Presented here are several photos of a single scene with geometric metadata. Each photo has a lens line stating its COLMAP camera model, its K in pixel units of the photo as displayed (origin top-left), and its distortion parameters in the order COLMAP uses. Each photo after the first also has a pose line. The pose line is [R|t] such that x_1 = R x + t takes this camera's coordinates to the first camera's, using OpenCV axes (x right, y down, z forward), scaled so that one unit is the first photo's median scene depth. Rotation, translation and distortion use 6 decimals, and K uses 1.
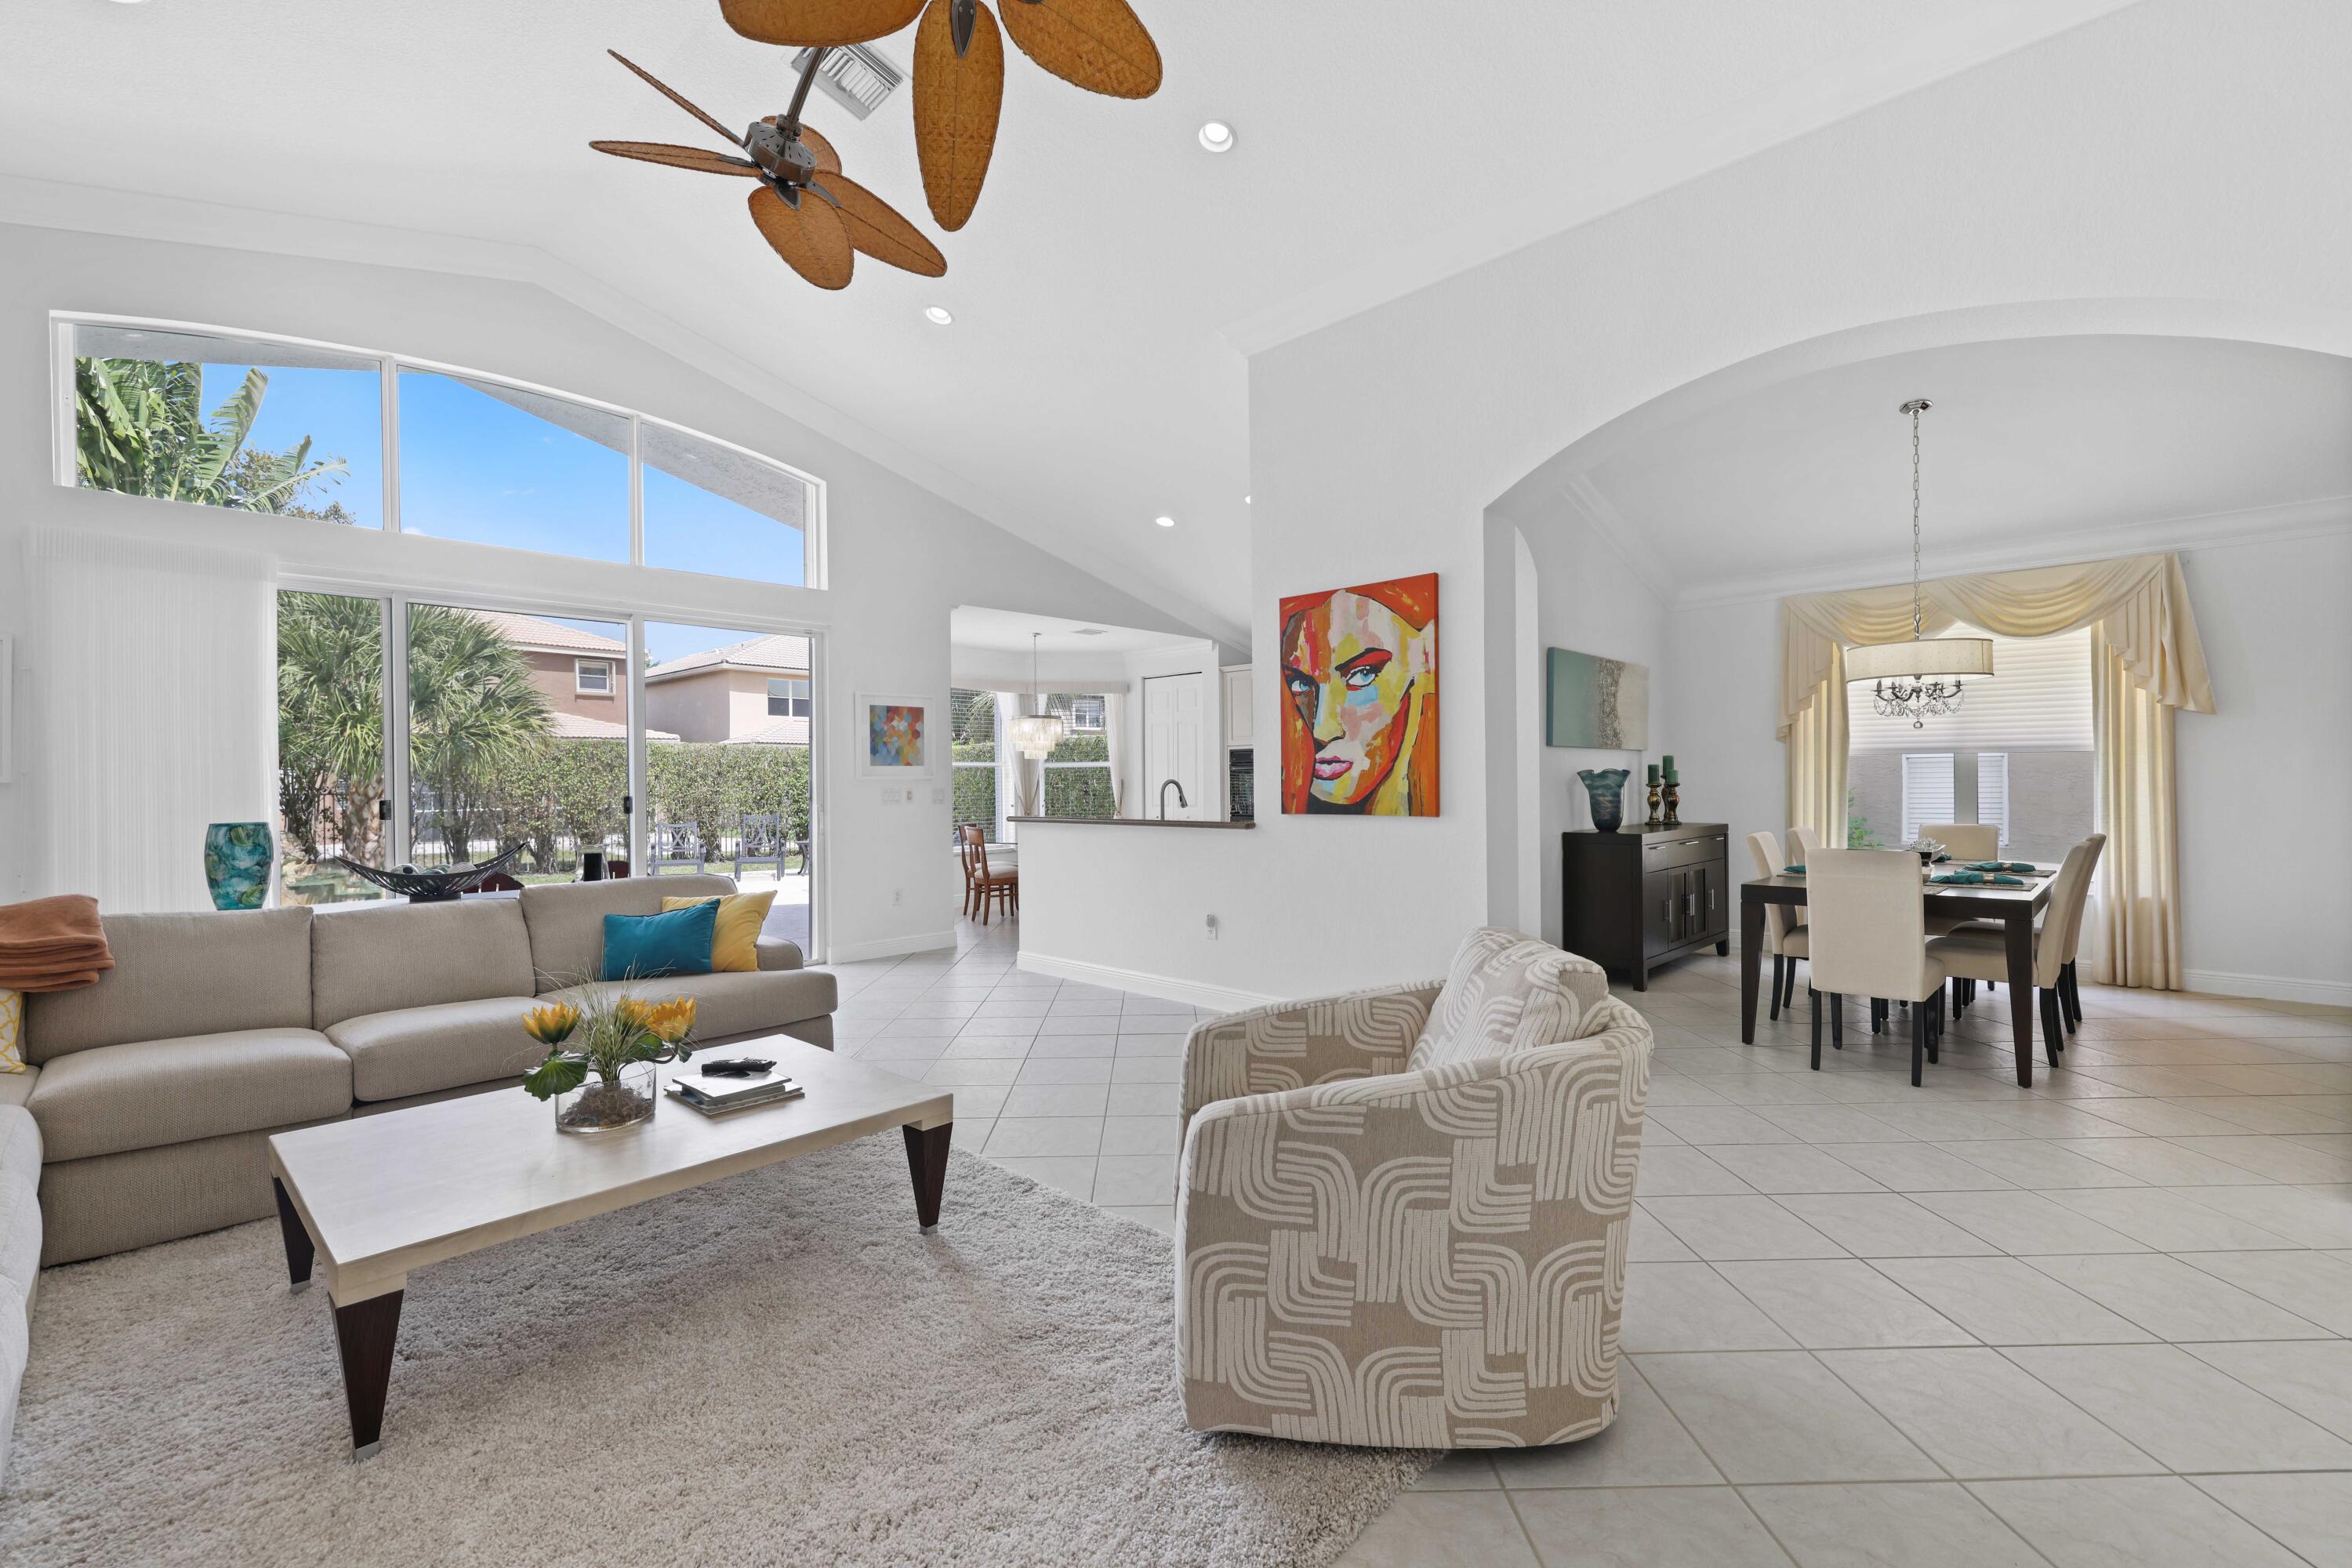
lens RADIAL K [[1007.4, 0, 1179.0], [0, 1007.4, 778.3], [0, 0, 1]] dist [-0.002351, 0.000519]
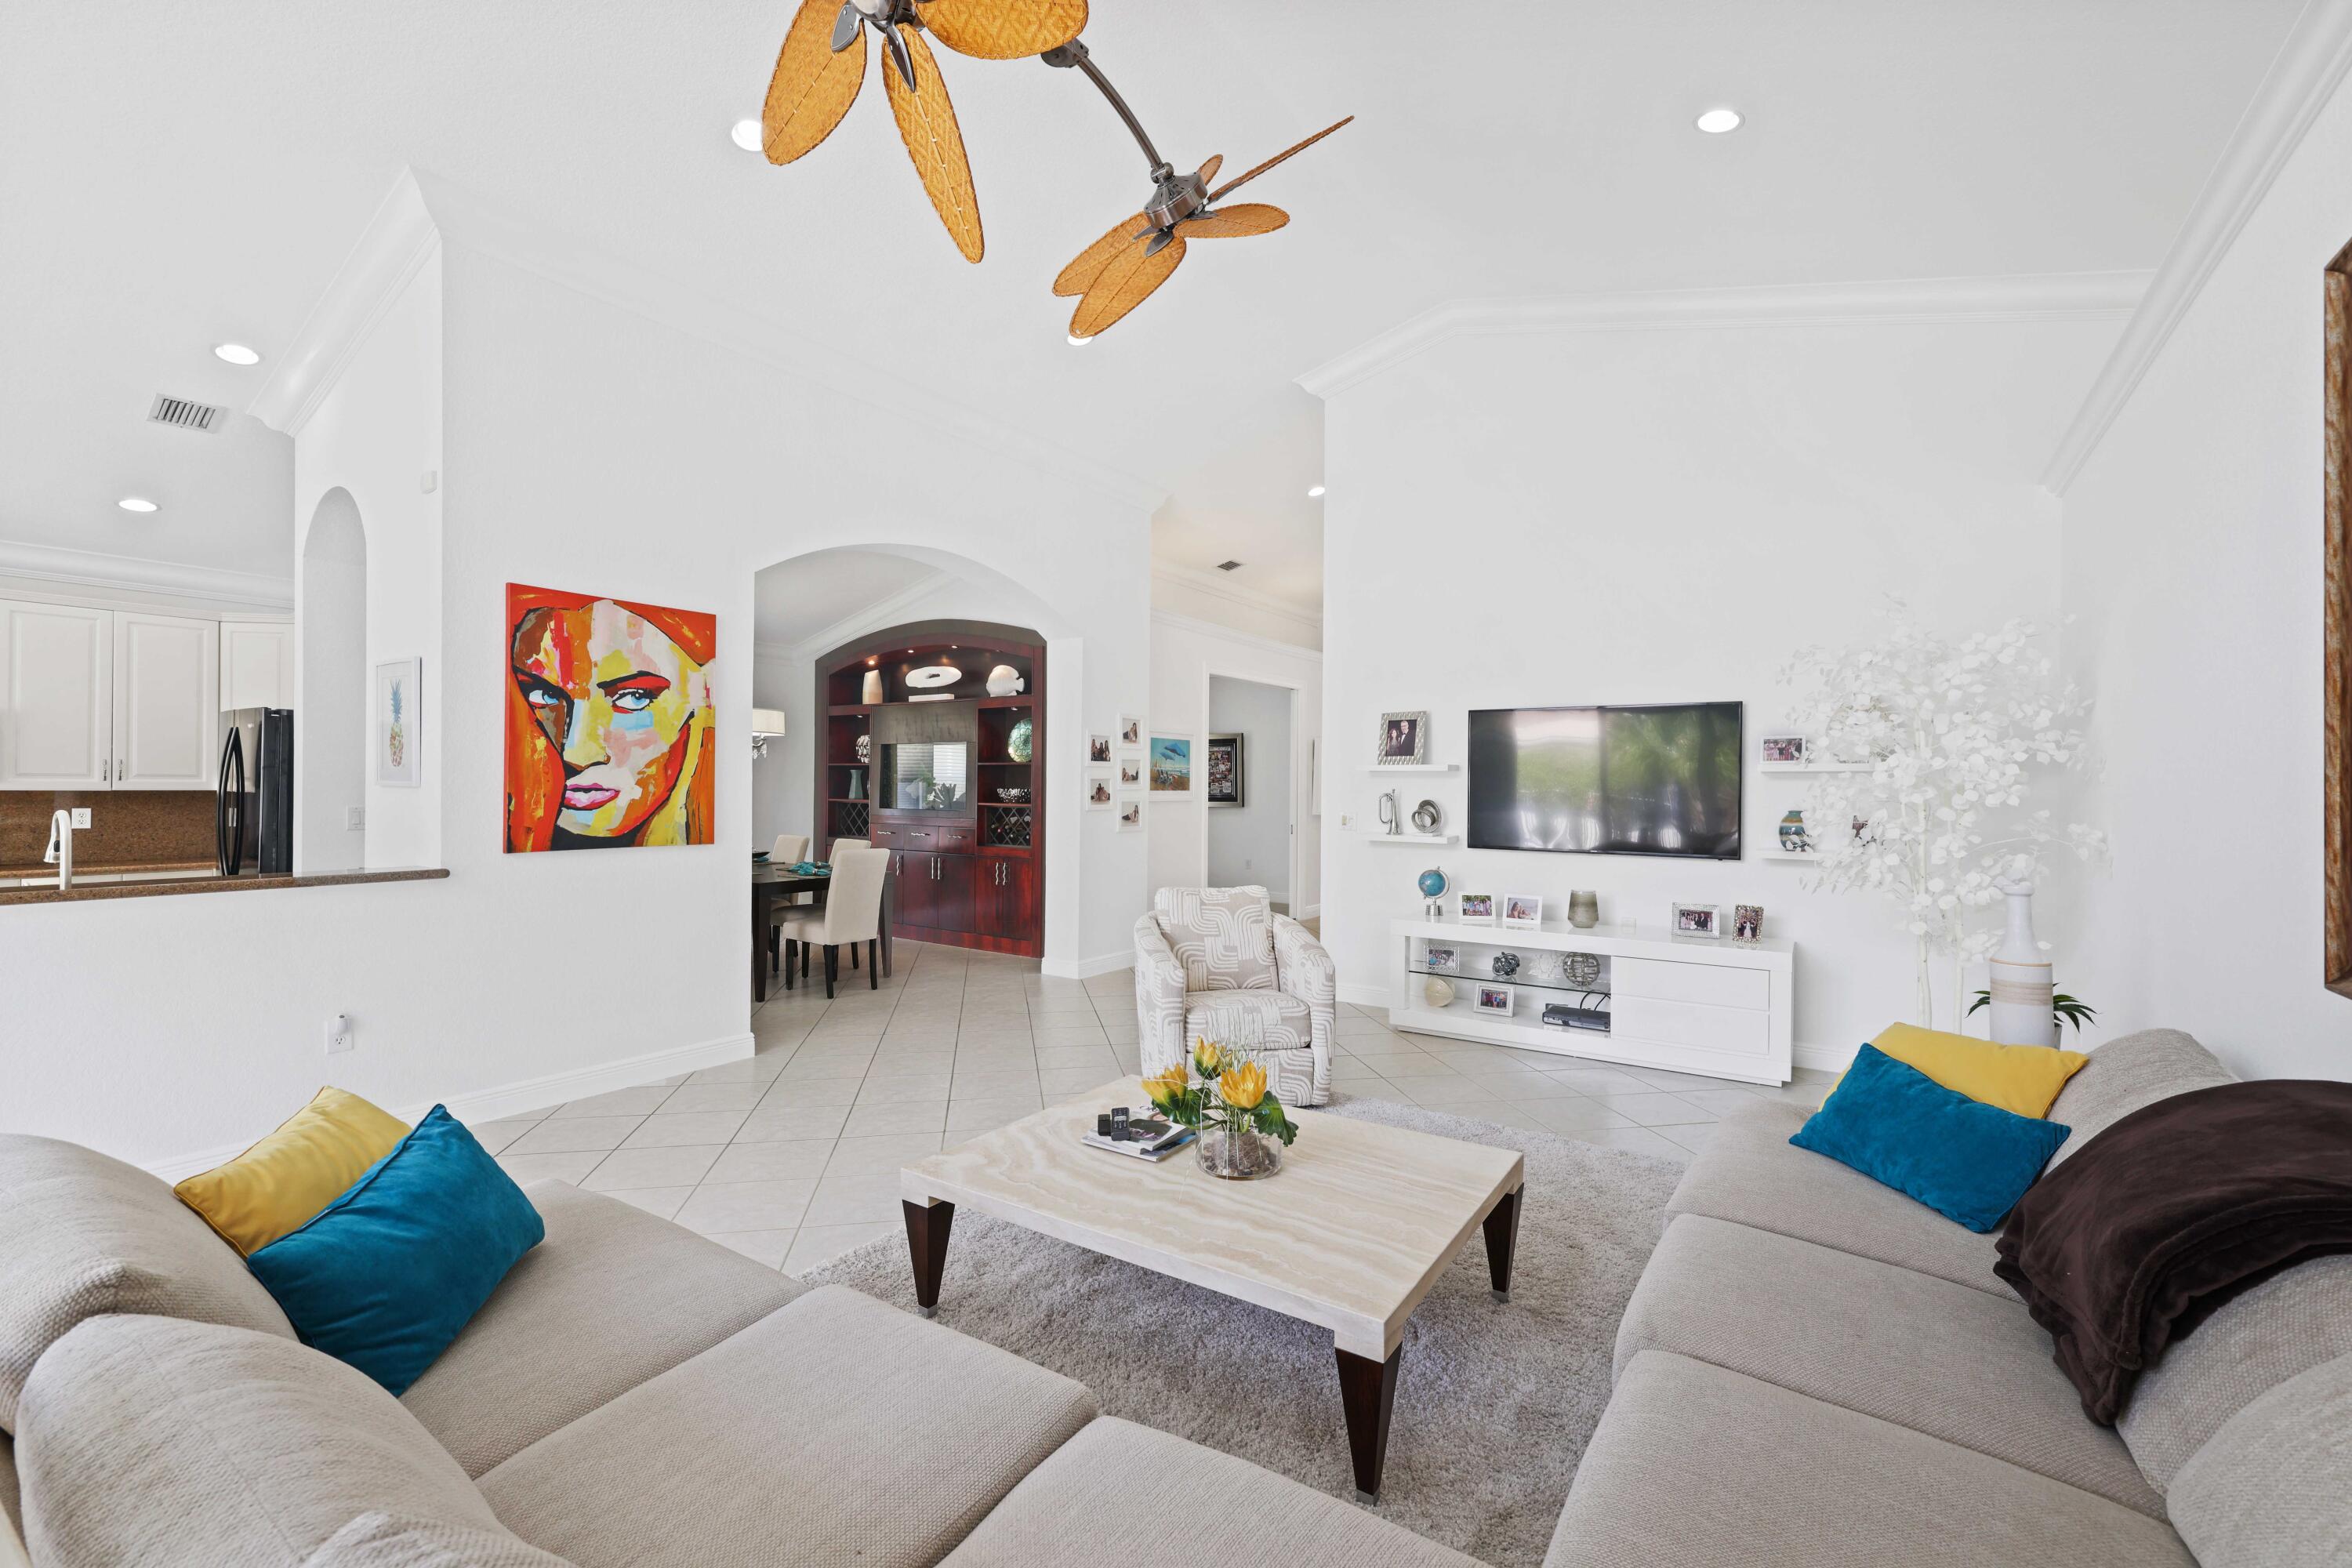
lens RADIAL K [[1007.4, 0, 1178.6], [0, 1007.4, 789.9], [0, 0, 1]] dist [-0.002351, 0.000519]
pose [[-0.154450, 0.004097, 0.987992, -0.794121], [-0.009251, 0.999942, -0.005593, -0.015759], [-0.987957, -0.010004, -0.154403, 0.618566]]
